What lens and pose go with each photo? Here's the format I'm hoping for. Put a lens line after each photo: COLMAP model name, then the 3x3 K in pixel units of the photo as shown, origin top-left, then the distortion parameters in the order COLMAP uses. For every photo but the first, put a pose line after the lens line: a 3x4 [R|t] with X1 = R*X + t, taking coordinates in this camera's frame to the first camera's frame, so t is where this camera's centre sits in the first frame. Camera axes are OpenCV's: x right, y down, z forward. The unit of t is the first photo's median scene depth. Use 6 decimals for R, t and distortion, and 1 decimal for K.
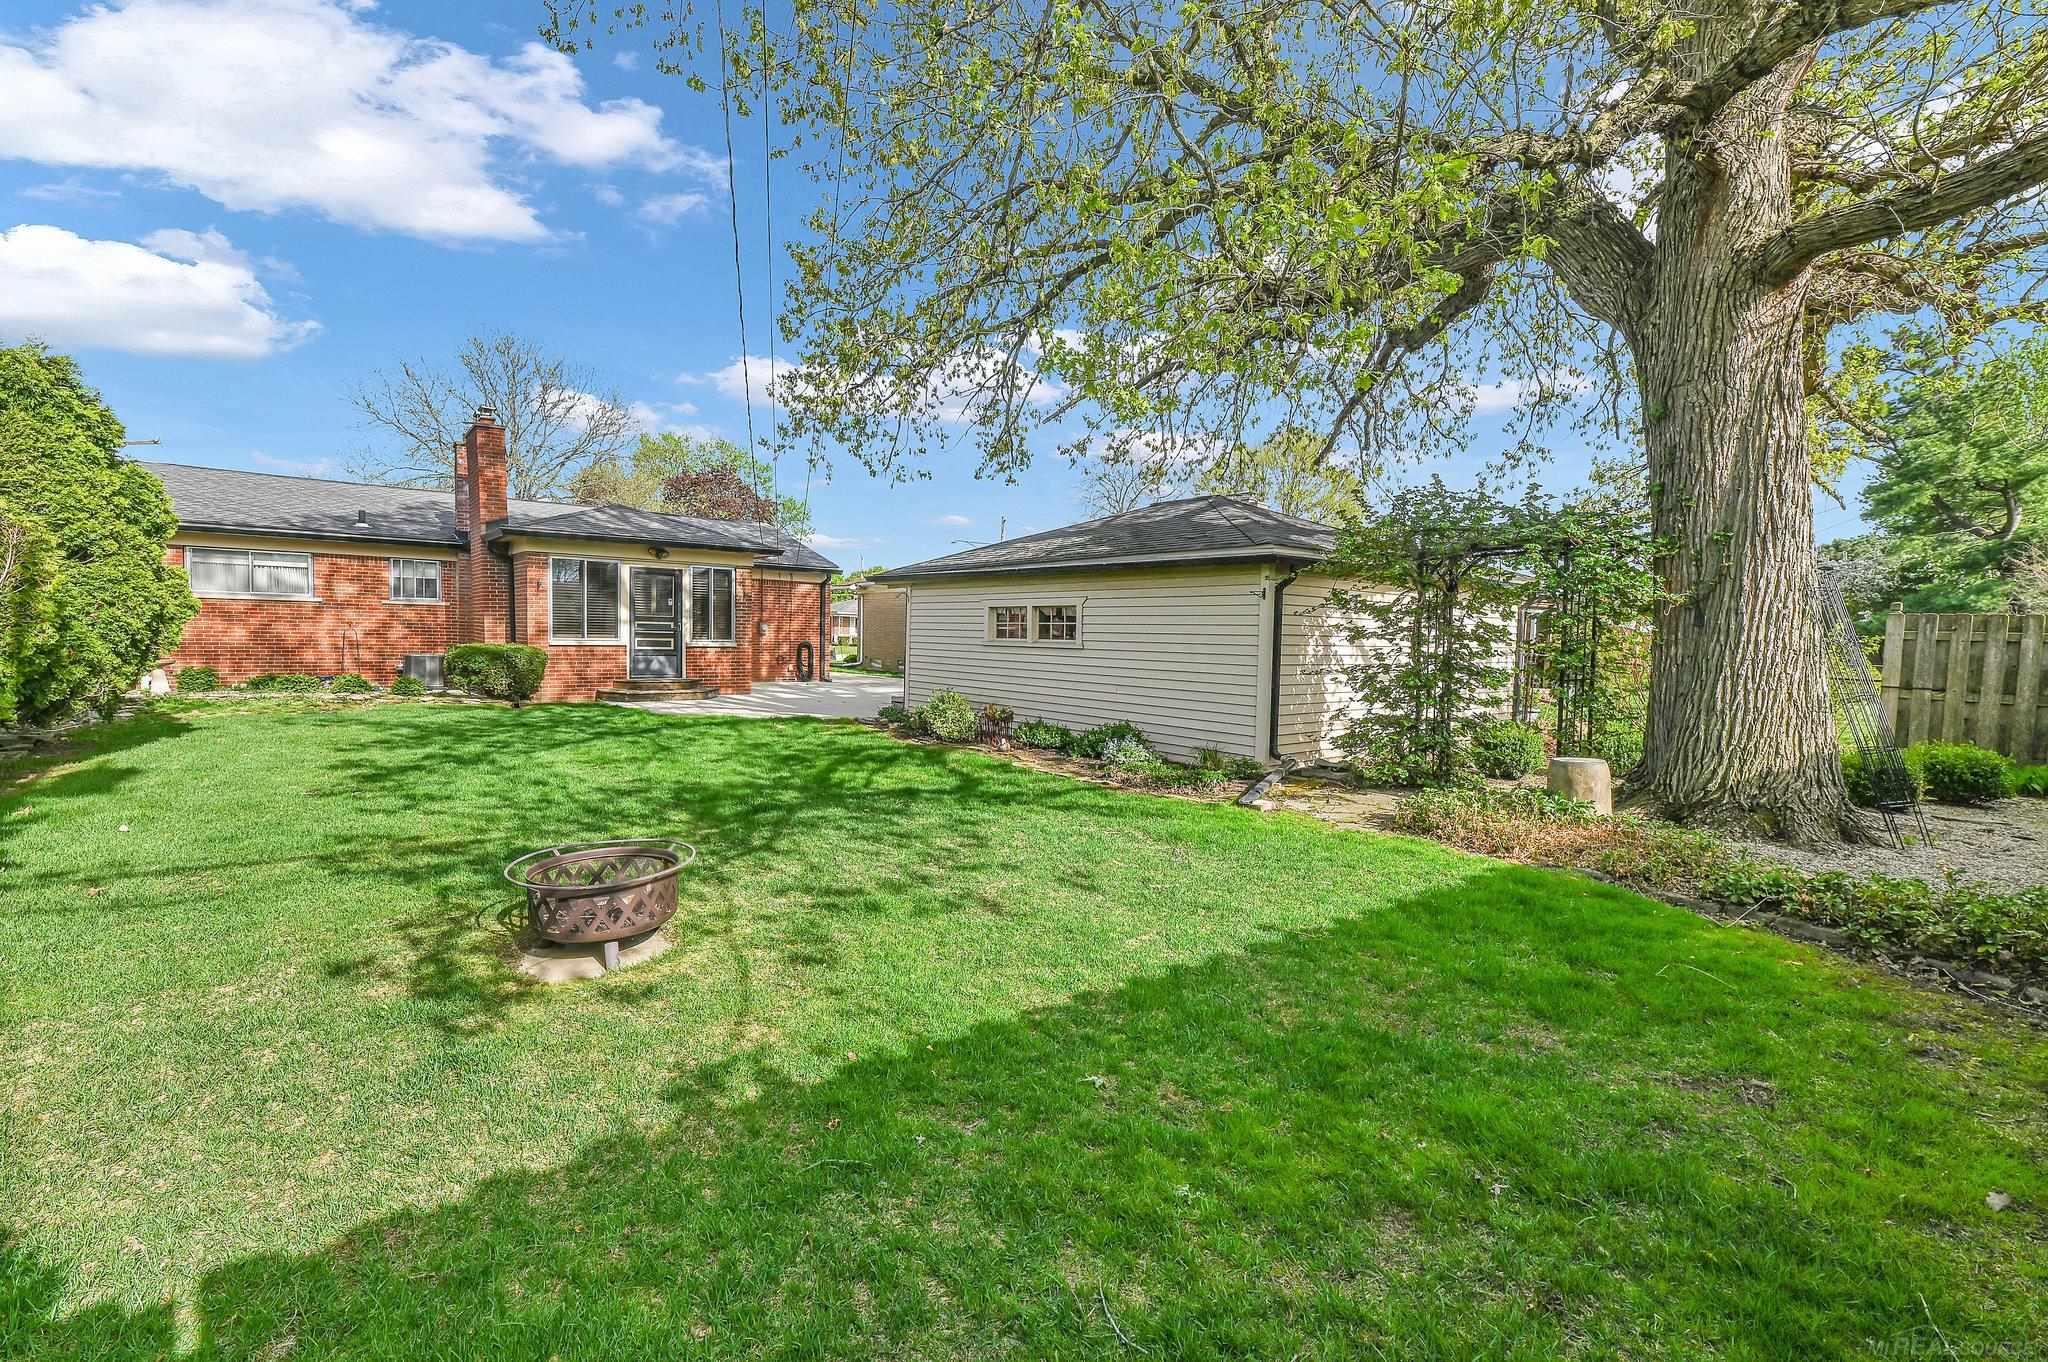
lens RADIAL K [[894.6, 0, 1018.9], [0, 894.6, 669.9], [0, 0, 1]] dist [-0.003467, -0.000470]
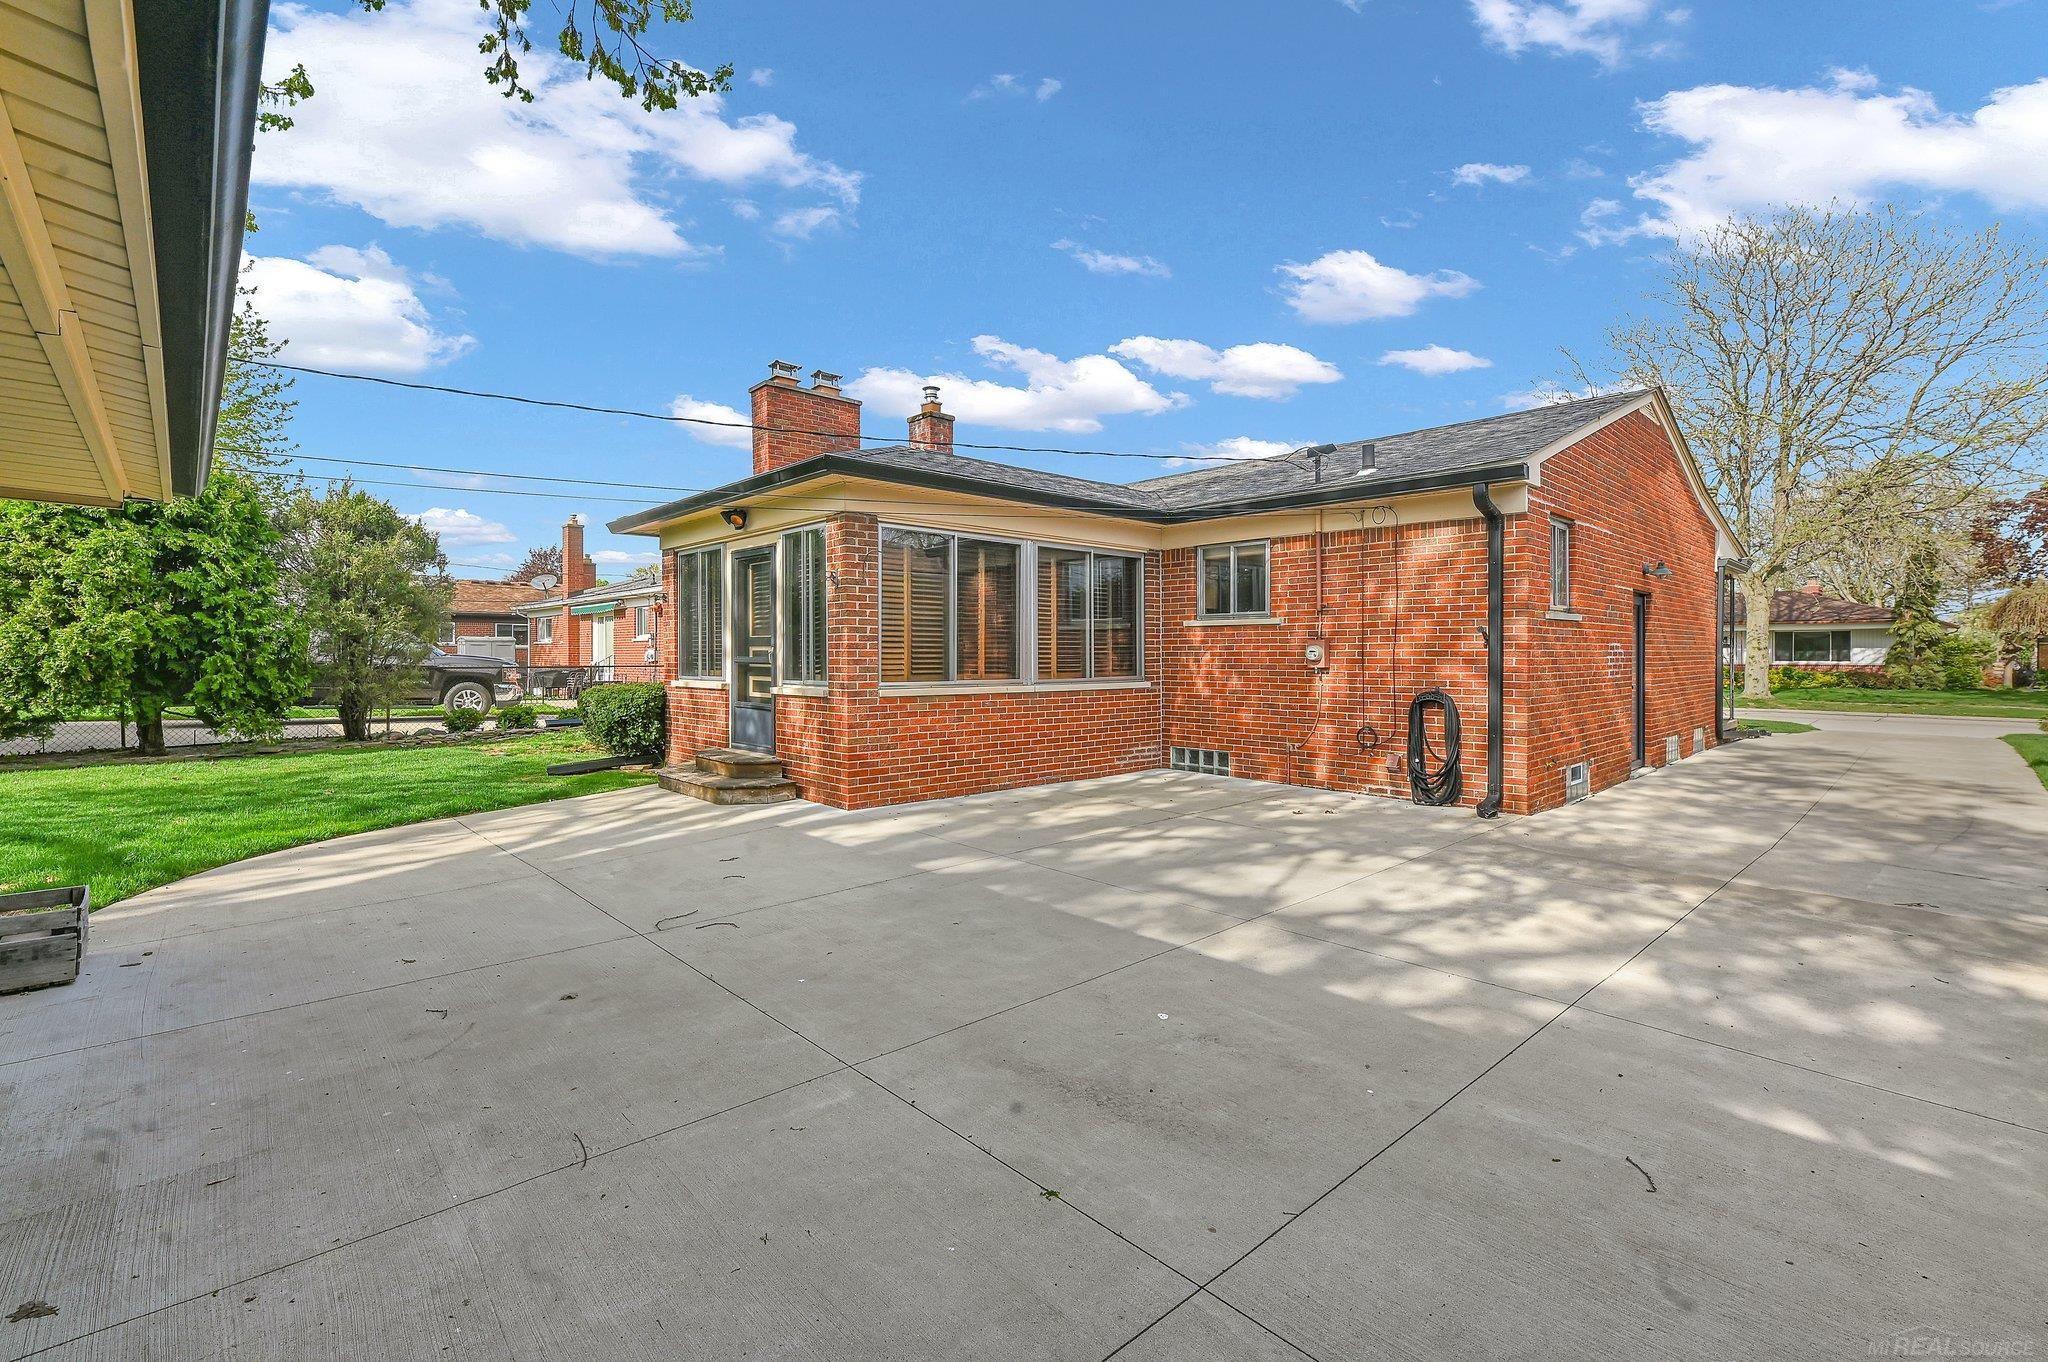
lens RADIAL K [[894.6, 0, 1018.9], [0, 894.6, 669.9], [0, 0, 1]] dist [-0.003467, -0.000470]
pose [[0.067585, -0.005144, -0.997700, 0.138654], [-0.041605, 0.999102, -0.007969, -0.041798], [0.996846, 0.042048, 0.067310, 1.104178]]
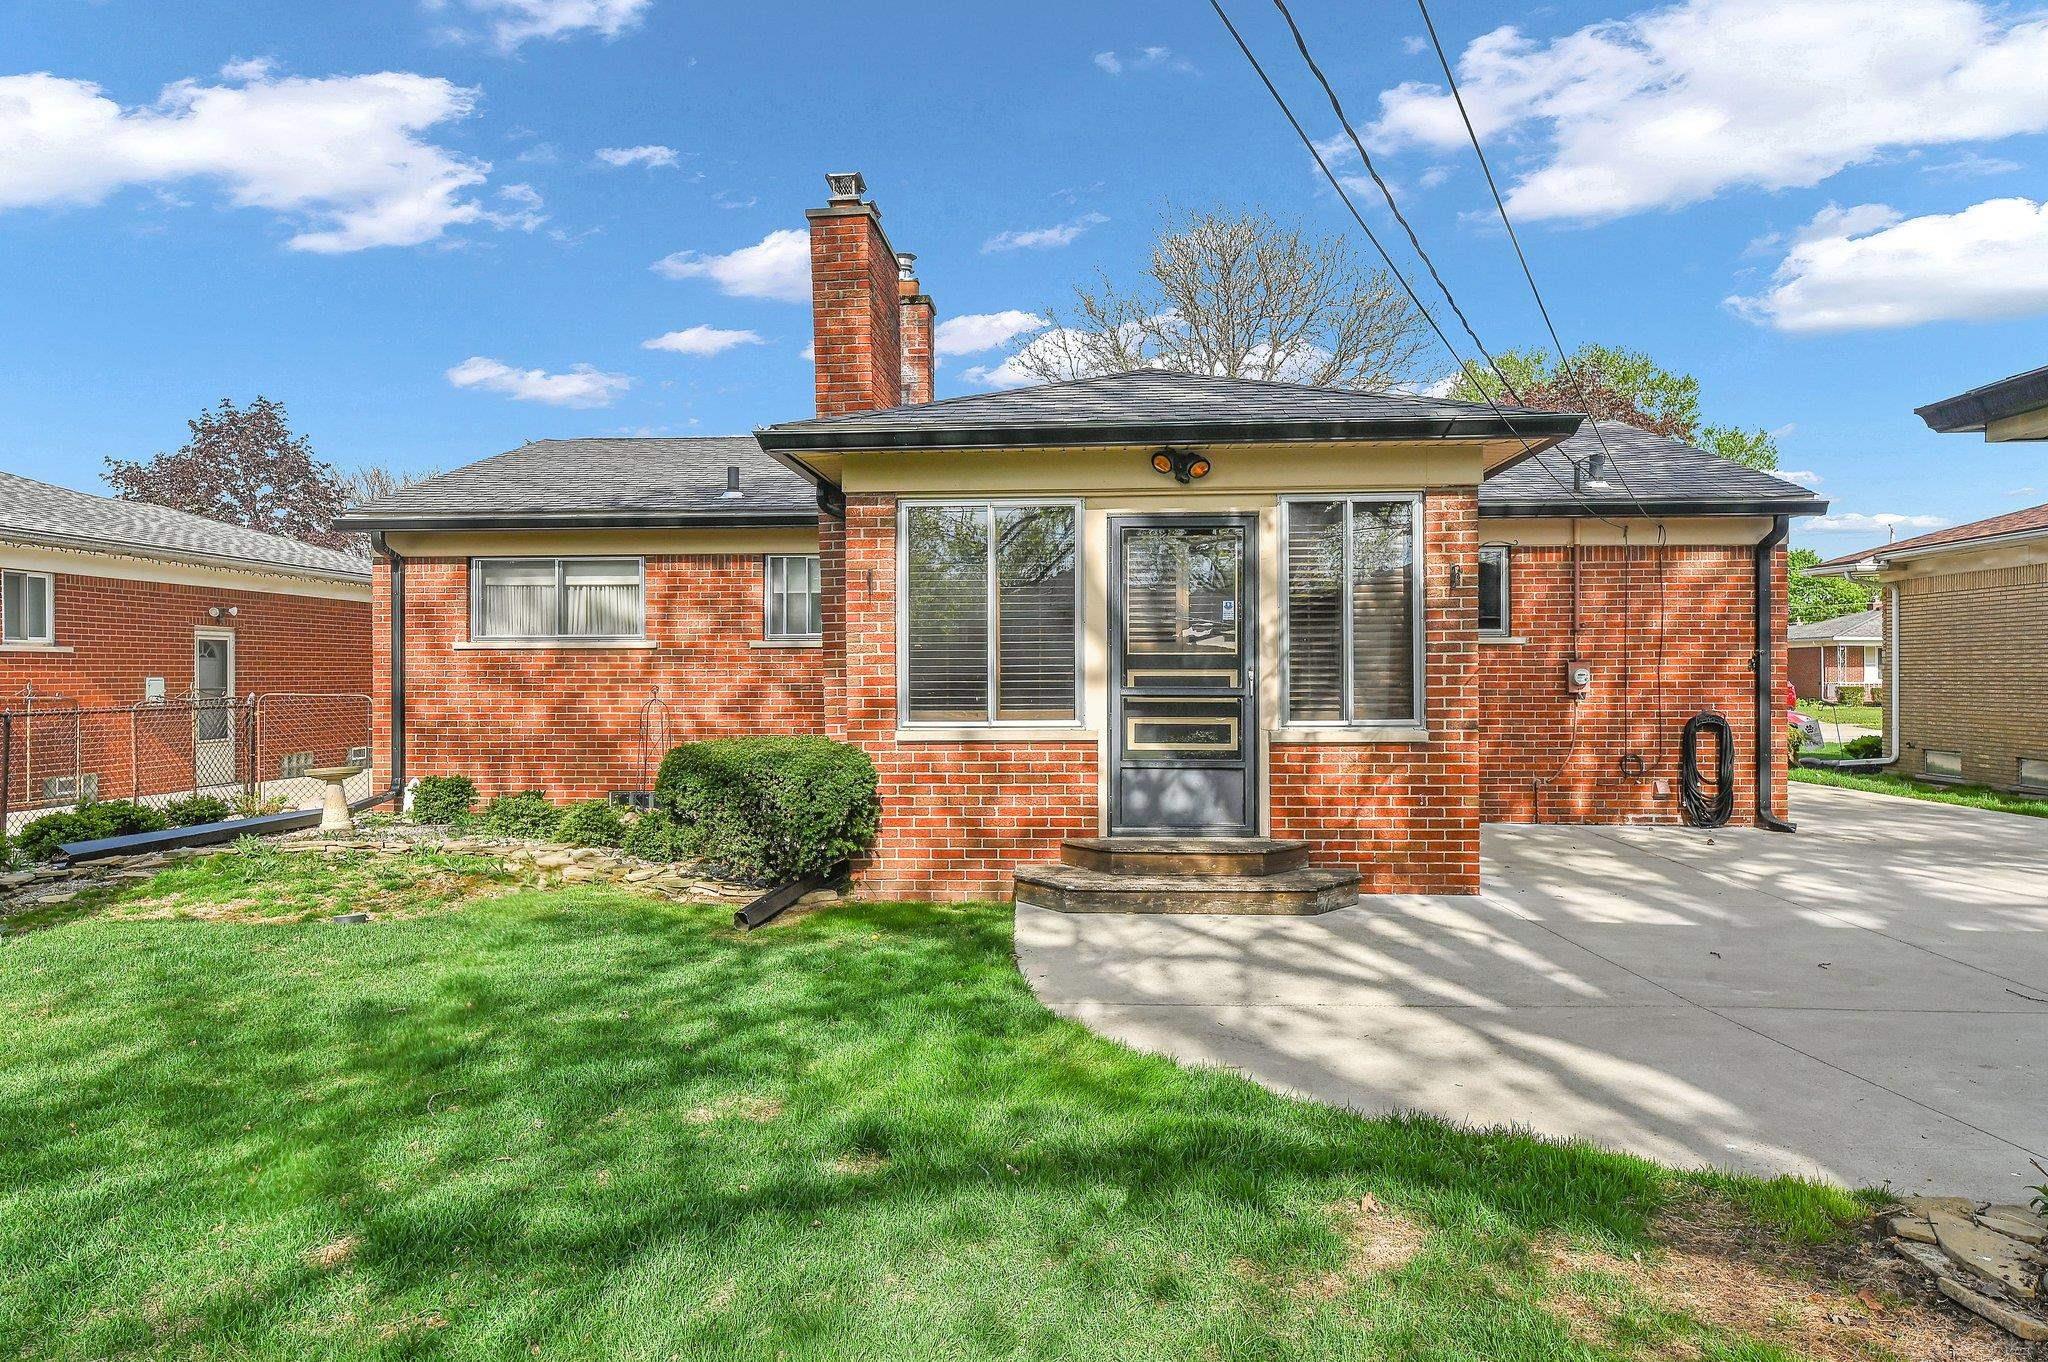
lens RADIAL K [[1340.8, 0, 1037.0], [0, 1340.8, 687.0], [0, 0, 1]] dist [0.024491, -0.000655]
pose [[0.738830, -0.018872, -0.673628, -0.101664], [-0.008494, 0.999268, -0.037312, -0.027882], [0.673838, 0.033289, 0.738129, 0.580006]]
